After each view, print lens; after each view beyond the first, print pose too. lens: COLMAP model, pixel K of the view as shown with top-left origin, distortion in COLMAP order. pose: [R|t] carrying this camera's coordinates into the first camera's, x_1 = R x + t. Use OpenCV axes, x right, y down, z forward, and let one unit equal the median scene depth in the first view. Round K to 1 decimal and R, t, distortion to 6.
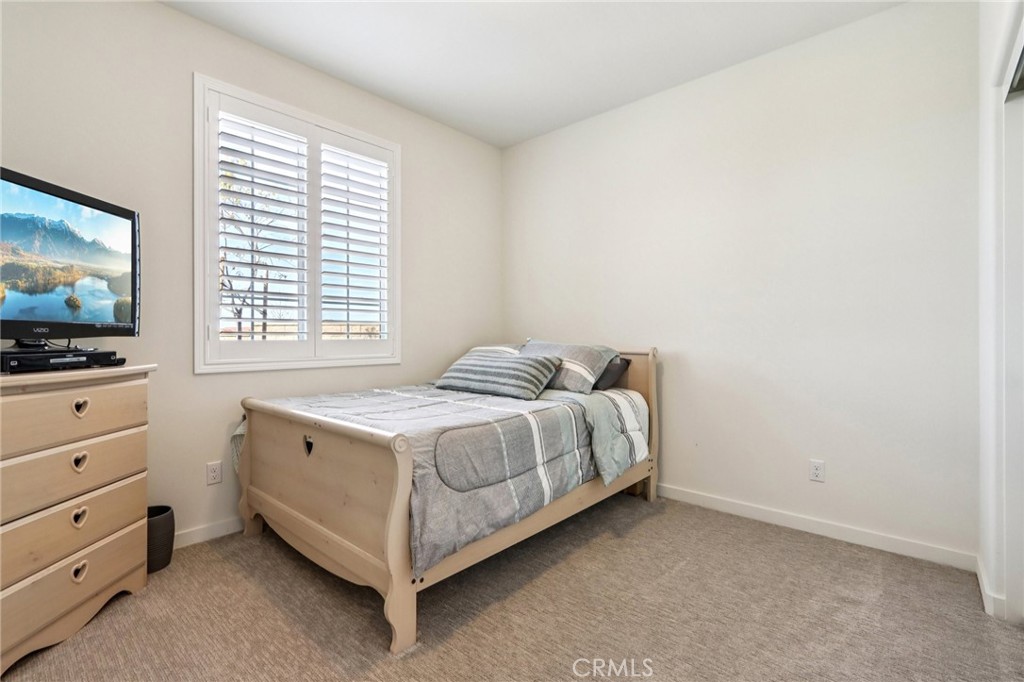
lens RADIAL K [[474.1, 0, 515.1], [0, 474.1, 342.0], [0, 0, 1]] dist [-0.012967, 0.001396]
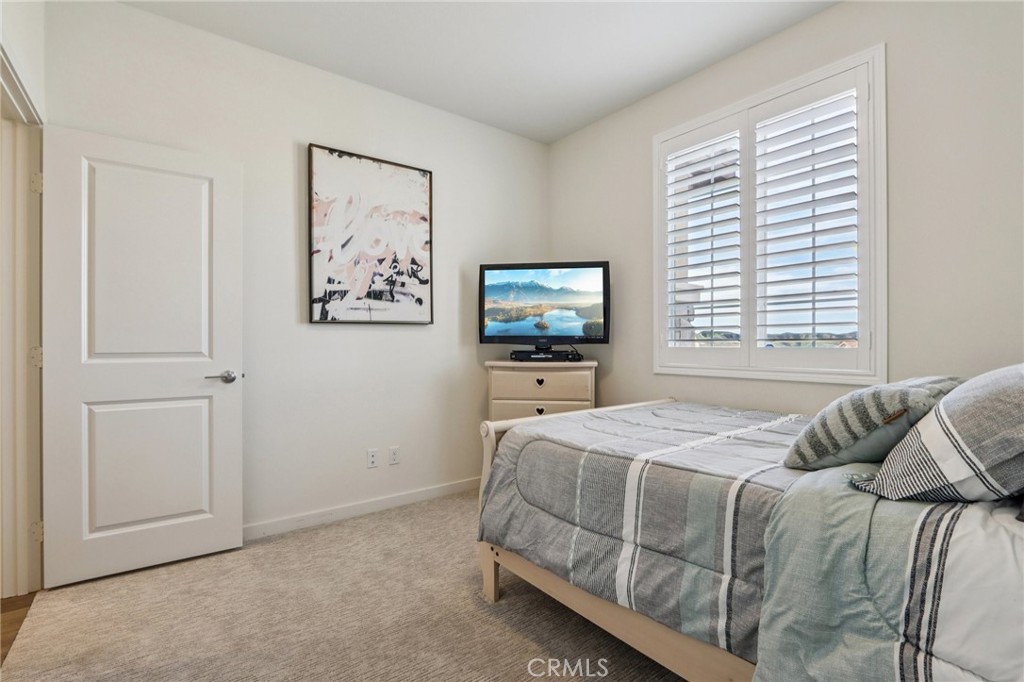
lens RADIAL K [[474.1, 0, 515.1], [0, 474.1, 342.0], [0, 0, 1]] dist [-0.012967, 0.001396]
pose [[-0.181863, 0.000195, -0.983324, 0.777004], [-0.010237, 0.999945, 0.002092, -0.016758], [0.983271, 0.010447, -0.181851, 1.035904]]
